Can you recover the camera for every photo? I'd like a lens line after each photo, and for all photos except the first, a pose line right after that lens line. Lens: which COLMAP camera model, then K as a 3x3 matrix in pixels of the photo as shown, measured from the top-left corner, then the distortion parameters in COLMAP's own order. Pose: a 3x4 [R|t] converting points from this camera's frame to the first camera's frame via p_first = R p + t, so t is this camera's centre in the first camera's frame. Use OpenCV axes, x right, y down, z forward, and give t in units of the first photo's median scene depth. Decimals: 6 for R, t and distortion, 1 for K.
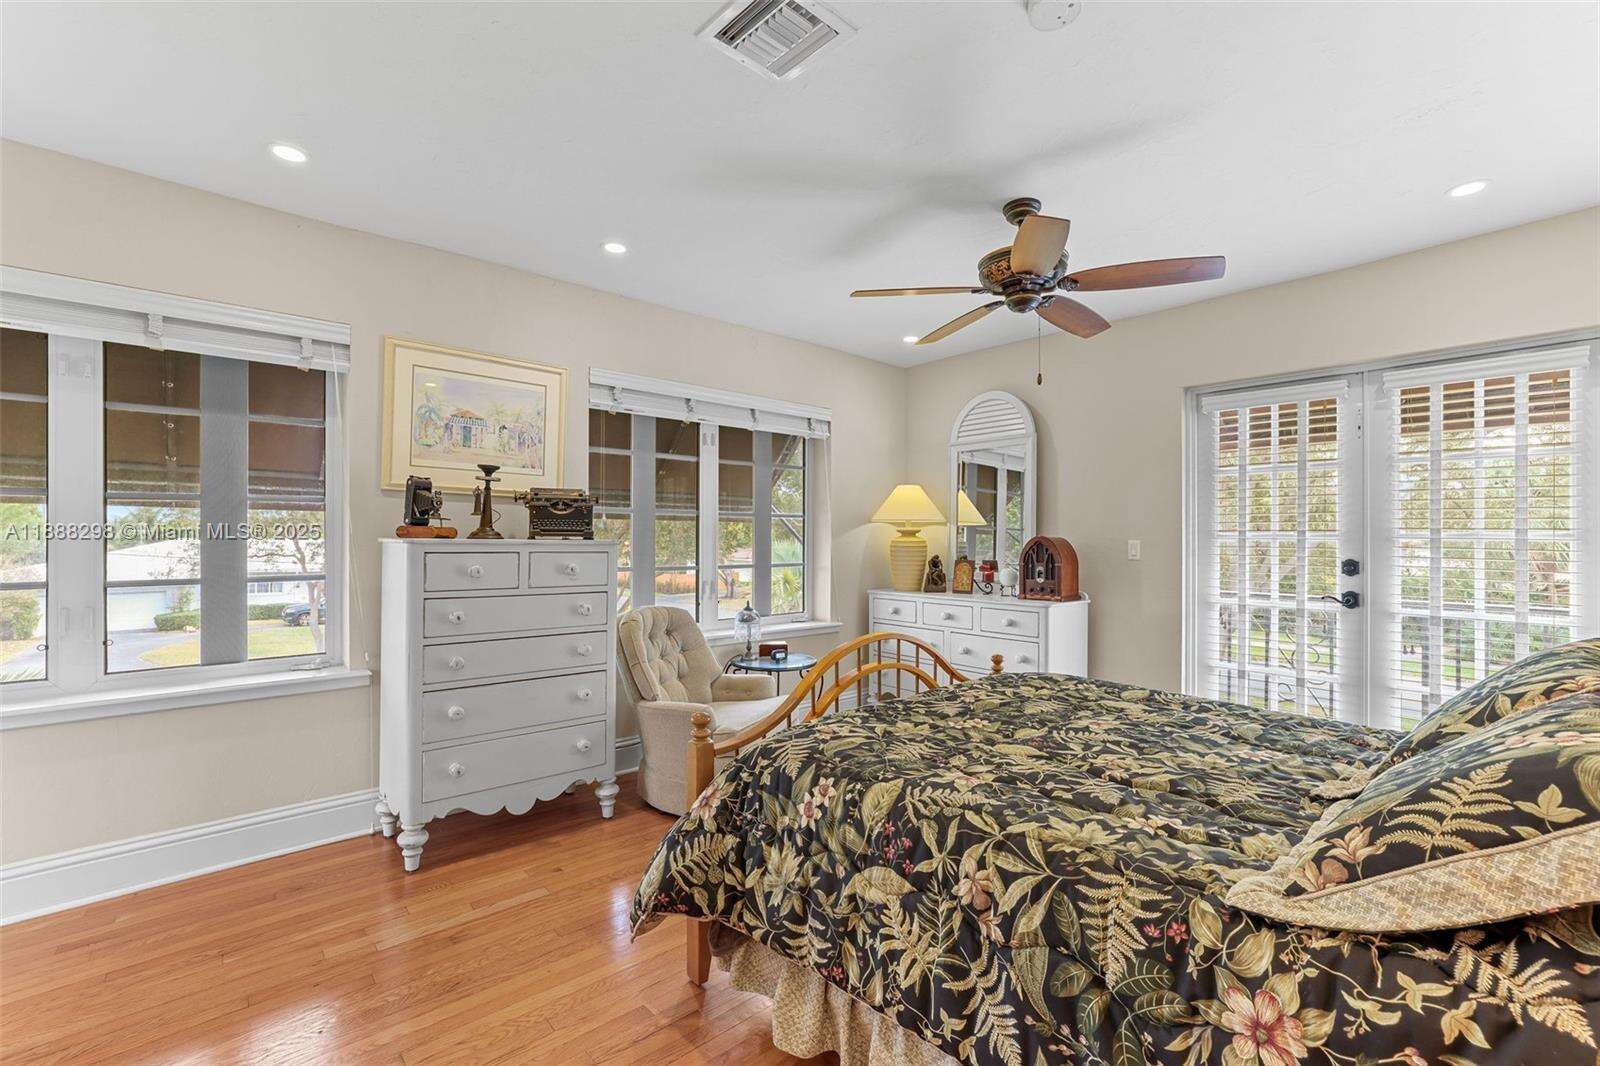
lens RADIAL K [[694.6, 0, 800.0], [0, 694.6, 533.0], [0, 0, 1]] dist [-0.009642, -0.000035]
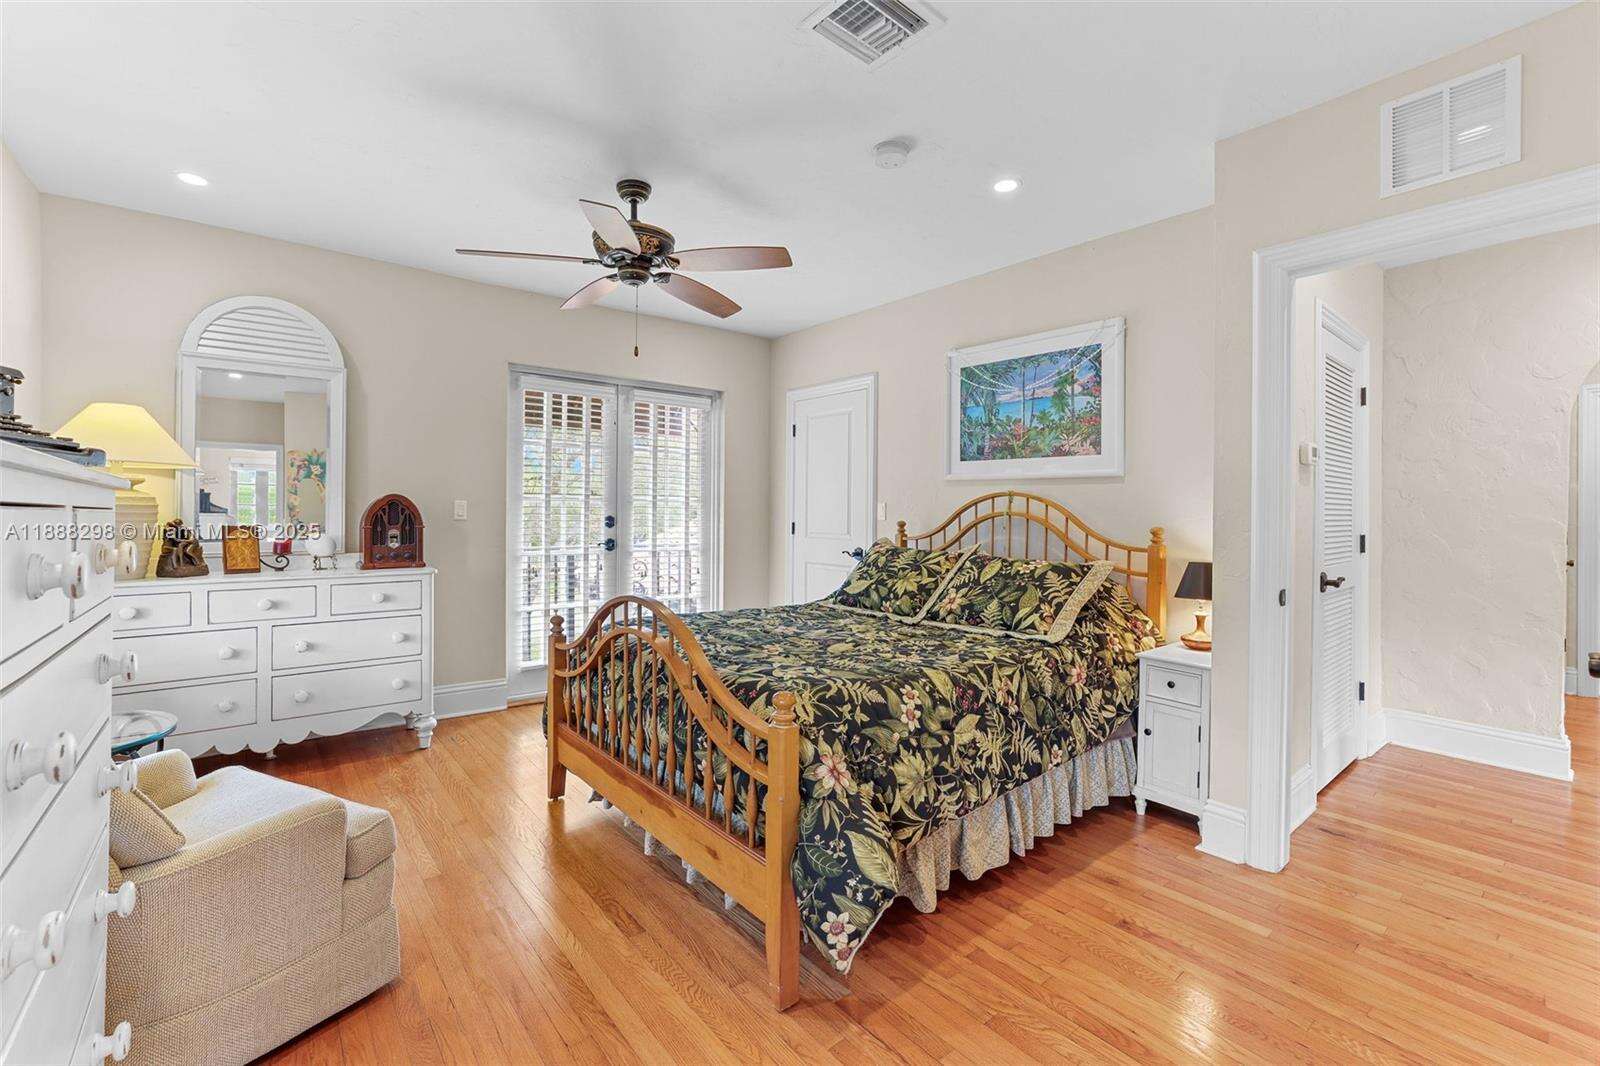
lens RADIAL K [[678.5, 0, 800.3], [0, 678.5, 516.0], [0, 0, 1]] dist [-0.021748, -0.000013]
pose [[0.039416, -0.007663, 0.999193, -0.657885], [-0.013120, 0.999880, 0.008185, 0.025391], [-0.999137, -0.013432, 0.039311, 0.646671]]
